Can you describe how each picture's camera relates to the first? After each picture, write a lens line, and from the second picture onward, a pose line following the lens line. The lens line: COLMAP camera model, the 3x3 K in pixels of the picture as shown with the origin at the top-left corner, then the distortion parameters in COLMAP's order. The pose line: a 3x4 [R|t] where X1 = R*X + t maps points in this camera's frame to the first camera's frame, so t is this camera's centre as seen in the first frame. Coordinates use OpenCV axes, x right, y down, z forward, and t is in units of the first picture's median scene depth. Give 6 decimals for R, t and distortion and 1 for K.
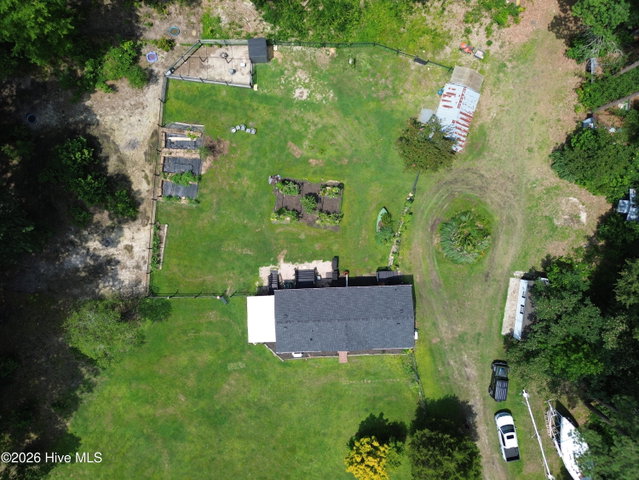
lens RADIAL K [[453.6, 0, 320.6], [0, 453.6, 240.4], [0, 0, 1]] dist [0.062186, -0.052995]
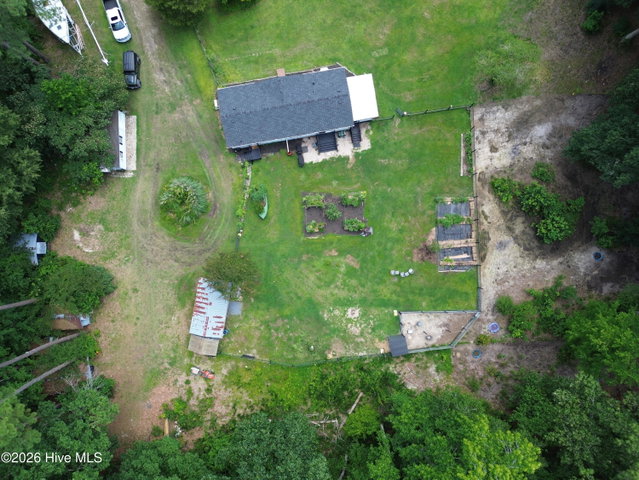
lens RADIAL K [[453.6, 0, 320.9], [0, 453.6, 240.8], [0, 0, 1]] dist [0.062186, -0.052995]
pose [[-0.990843, 0.134959, -0.004127, 0.014841], [-0.134832, -0.990606, -0.022820, -0.116224], [-0.007168, -0.022054, 0.999731, -0.072047]]
